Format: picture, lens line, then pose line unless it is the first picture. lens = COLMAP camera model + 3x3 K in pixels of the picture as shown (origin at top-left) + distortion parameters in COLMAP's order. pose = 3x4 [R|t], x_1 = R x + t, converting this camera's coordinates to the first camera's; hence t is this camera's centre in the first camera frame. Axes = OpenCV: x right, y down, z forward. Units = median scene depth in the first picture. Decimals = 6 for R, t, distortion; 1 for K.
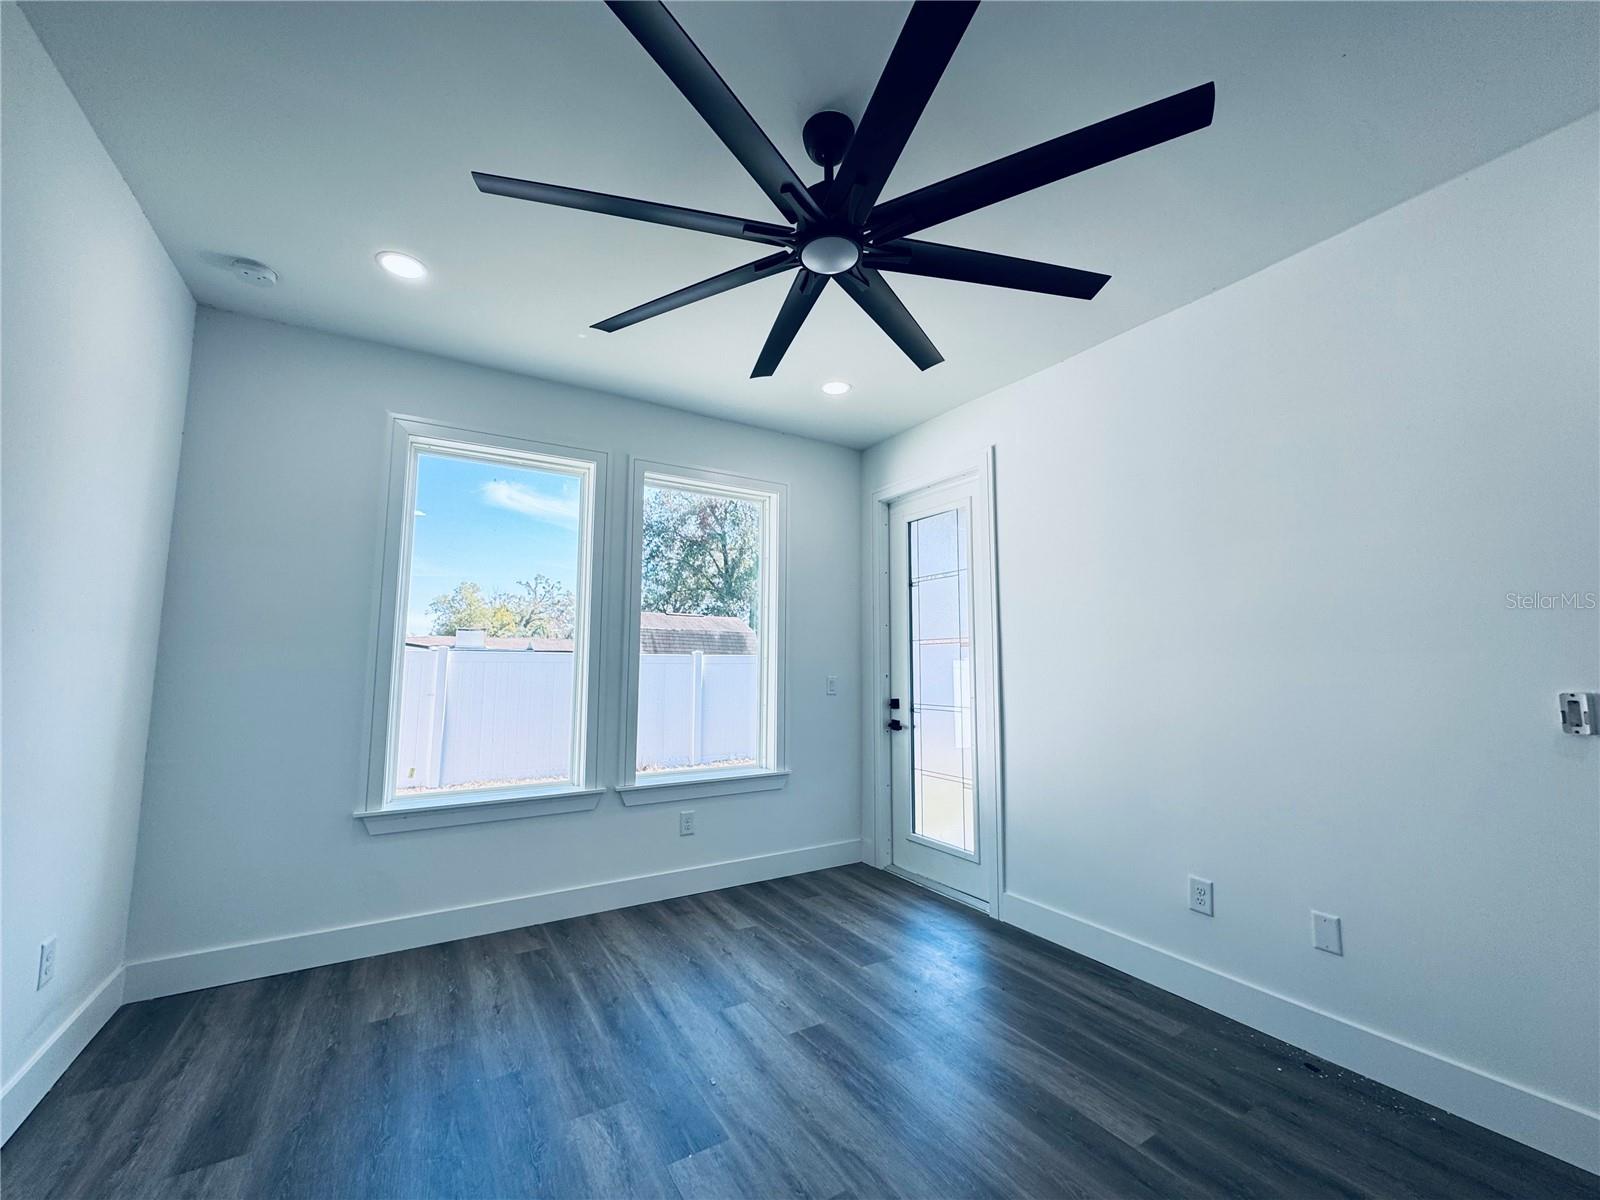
lens RADIAL K [[635.4, 0, 802.5], [0, 635.4, 597.3], [0, 0, 1]] dist [-0.000980, -0.000555]
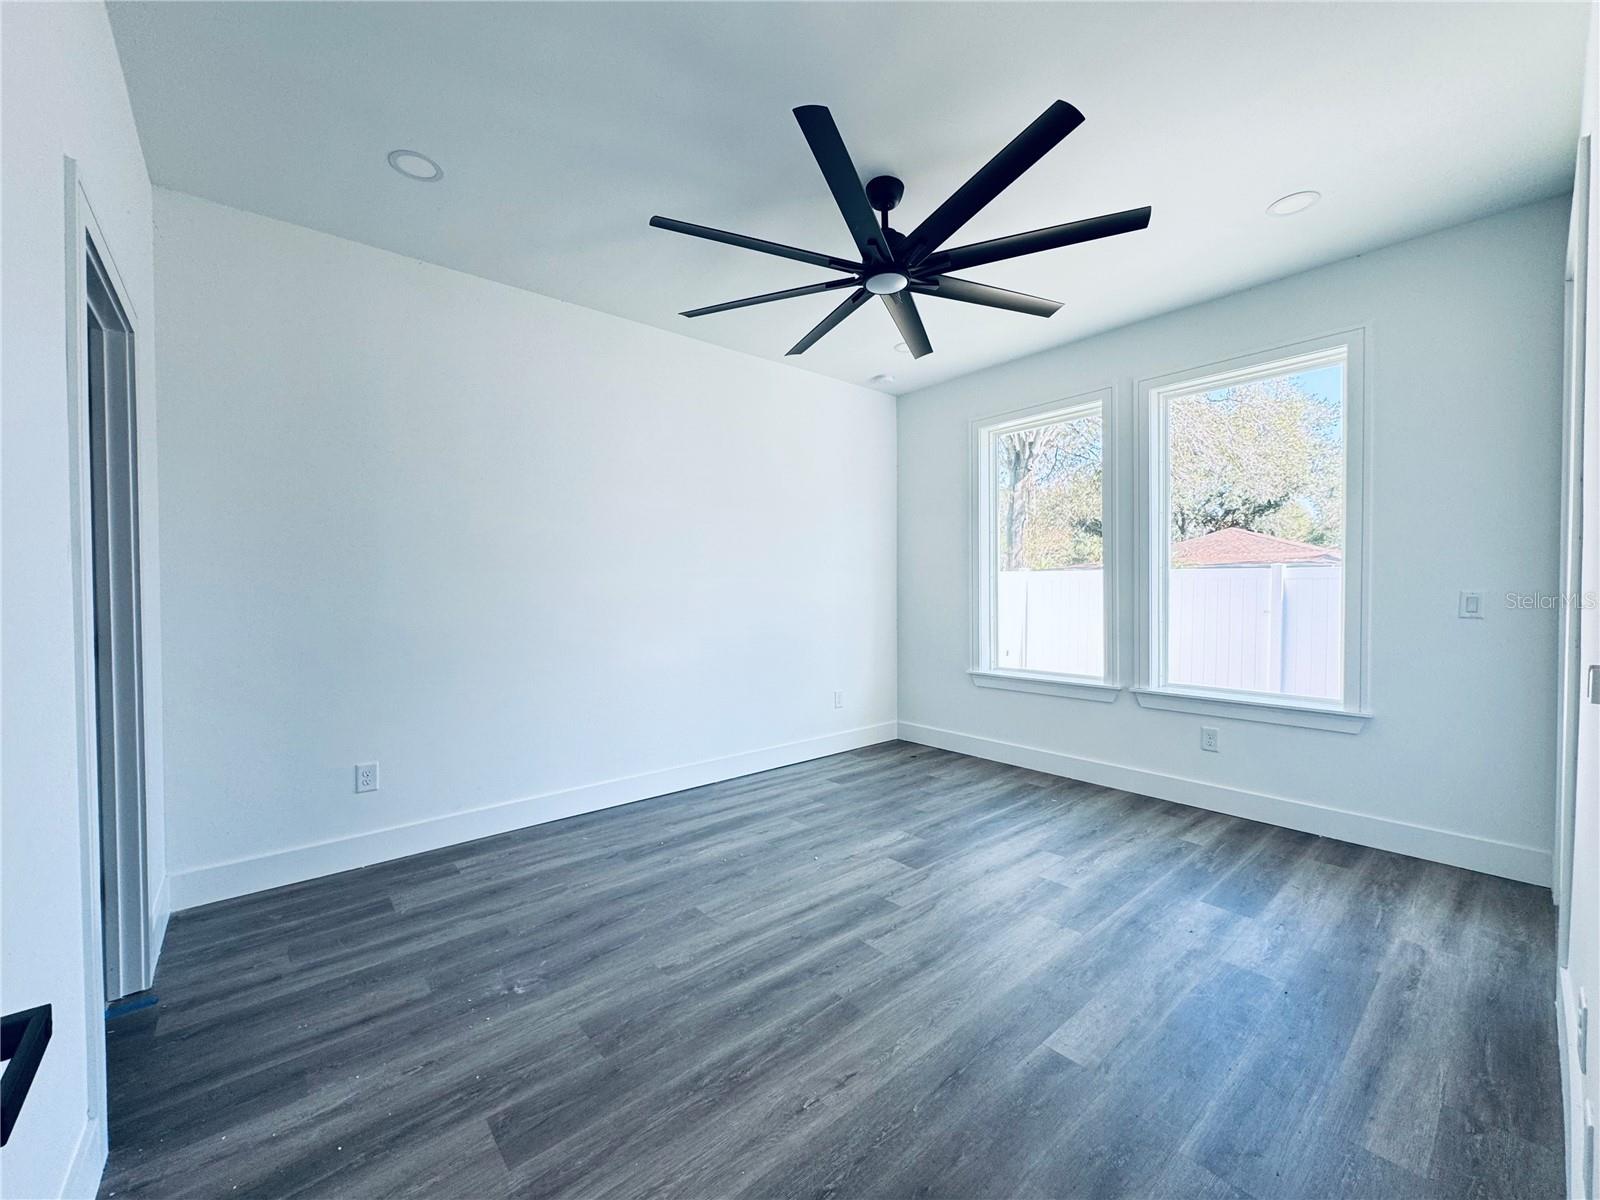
lens RADIAL K [[638.4, 0, 802.4], [0, 638.4, 596.1], [0, 0, 1]] dist [-0.001279, -0.000120]
pose [[0.161673, 0.007274, -0.986818, 0.818743], [0.112005, 0.993376, 0.025672, 0.049746], [0.980468, -0.114679, 0.159787, 0.304958]]
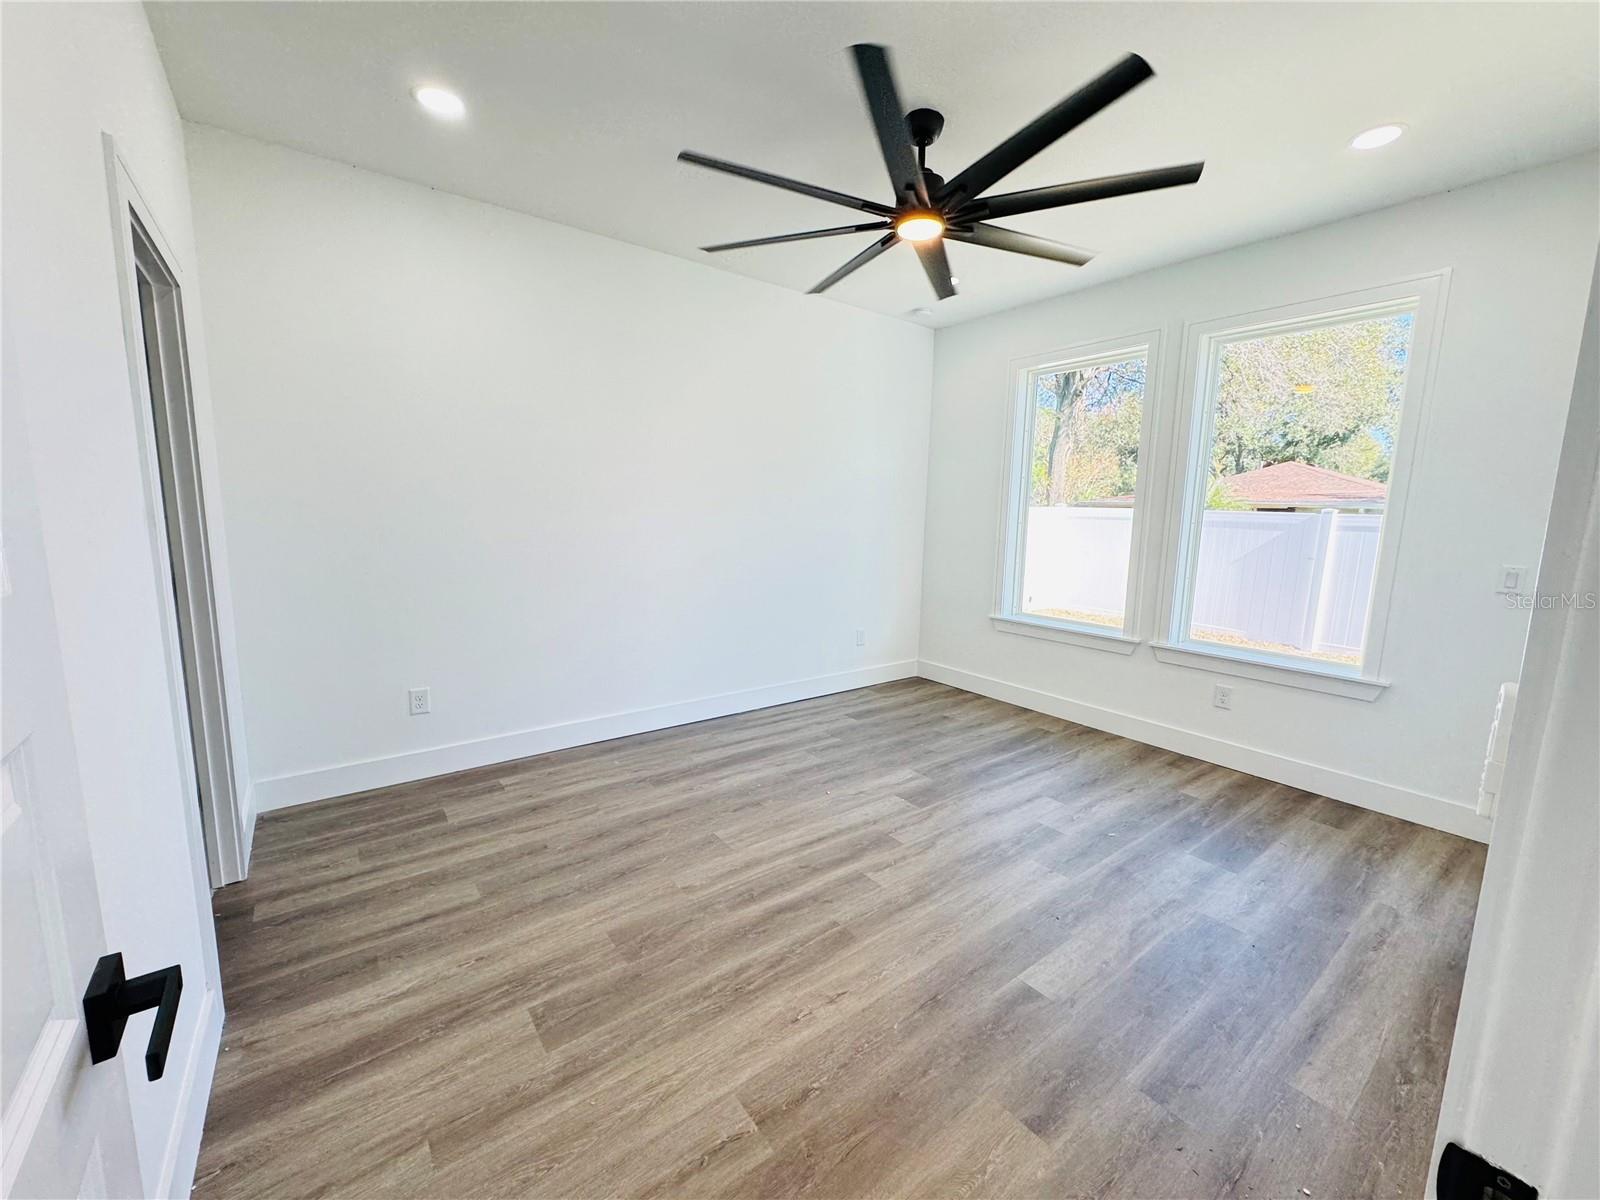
lens RADIAL K [[635.4, 0, 802.5], [0, 635.4, 597.3], [0, 0, 1]] dist [-0.000980, -0.000555]
pose [[0.107135, 0.136814, -0.984786, 0.839771], [0.083345, 0.985765, 0.146017, 0.004531], [0.990745, -0.097720, 0.094207, 0.326988]]
